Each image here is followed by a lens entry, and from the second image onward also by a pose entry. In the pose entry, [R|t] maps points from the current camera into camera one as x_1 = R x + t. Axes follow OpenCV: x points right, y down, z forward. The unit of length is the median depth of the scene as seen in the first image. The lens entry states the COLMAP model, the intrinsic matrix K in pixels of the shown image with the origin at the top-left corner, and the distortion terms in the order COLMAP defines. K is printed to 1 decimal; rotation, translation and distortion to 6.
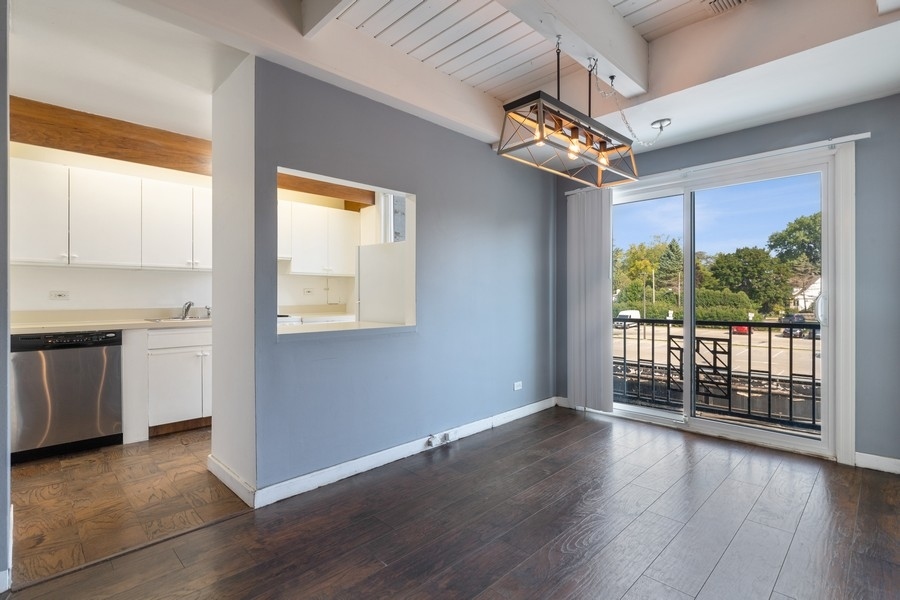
lens RADIAL K [[436.7, 0, 450.9], [0, 436.7, 297.8], [0, 0, 1]] dist [-0.003702, -0.000200]
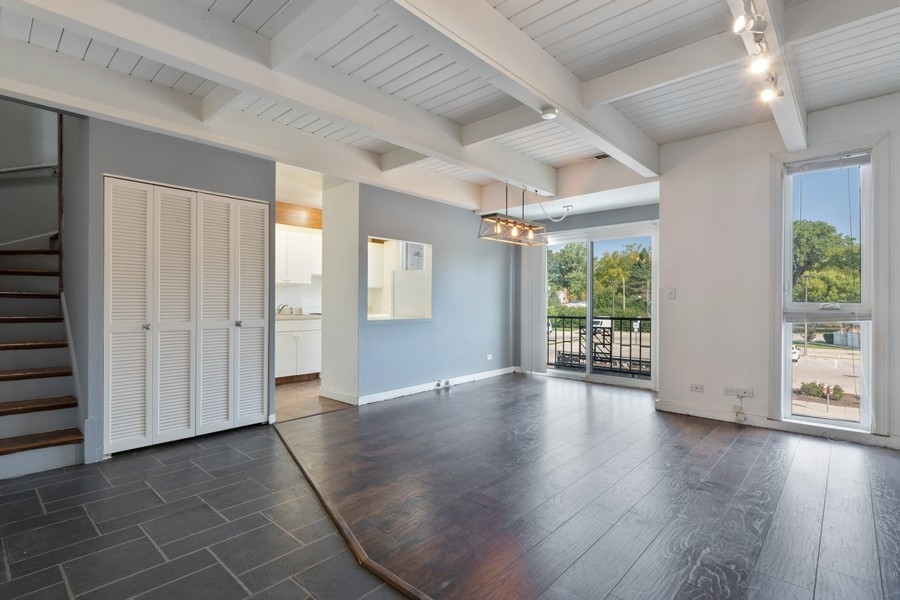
lens RADIAL K [[436.7, 0, 449.3], [0, 436.7, 303.2], [0, 0, 1]] dist [-0.003702, -0.000200]
pose [[0.998924, 0.005026, 0.046096, -0.136041], [-0.004971, 0.999987, -0.001311, 0.007288], [-0.046102, 0.001081, 0.998936, -1.168426]]
